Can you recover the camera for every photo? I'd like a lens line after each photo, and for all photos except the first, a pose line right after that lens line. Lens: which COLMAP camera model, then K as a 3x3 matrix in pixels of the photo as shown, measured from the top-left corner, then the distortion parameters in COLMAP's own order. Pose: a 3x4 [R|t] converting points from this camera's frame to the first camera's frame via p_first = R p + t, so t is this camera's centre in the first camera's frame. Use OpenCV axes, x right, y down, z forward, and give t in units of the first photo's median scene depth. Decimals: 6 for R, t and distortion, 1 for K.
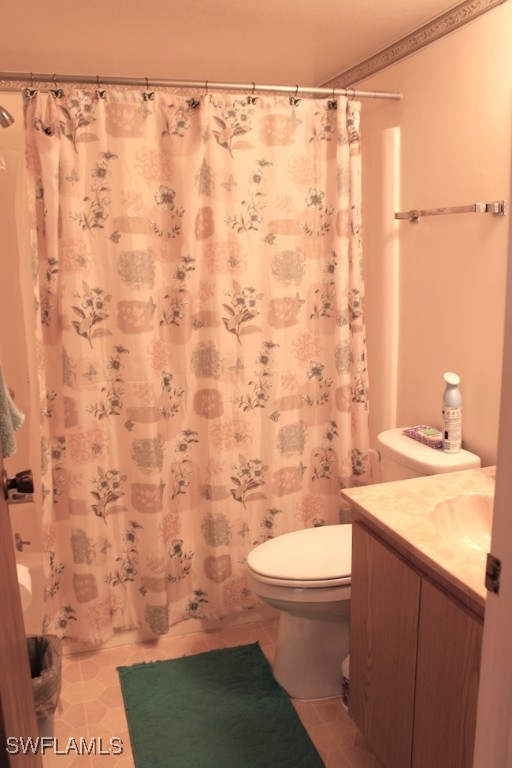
lens RADIAL K [[665.7, 0, 284.8], [0, 665.7, 383.4], [0, 0, 1]] dist [-0.170767, 0.139125]
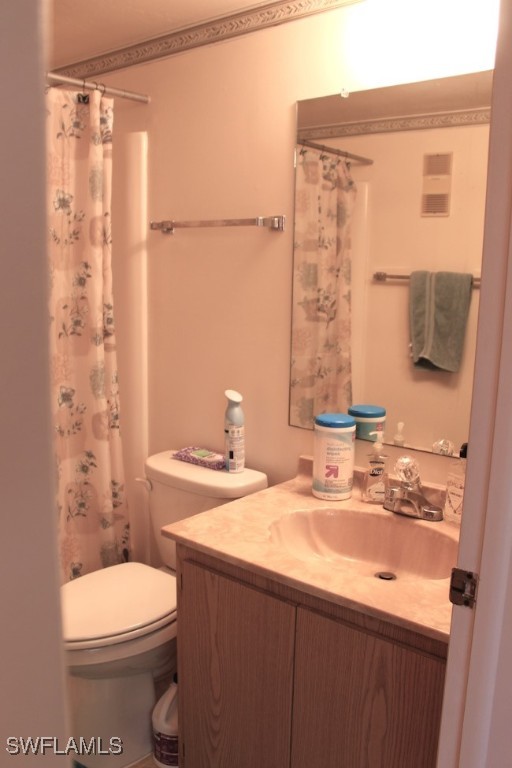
lens RADIAL K [[665.7, 0, 284.8], [0, 665.7, 383.4], [0, 0, 1]] dist [-0.170767, 0.139125]
pose [[0.847152, -0.050274, 0.528968, -0.174344], [0.062966, 0.997998, -0.005990, -0.013586], [-0.527607, 0.038381, 0.848621, 0.113185]]
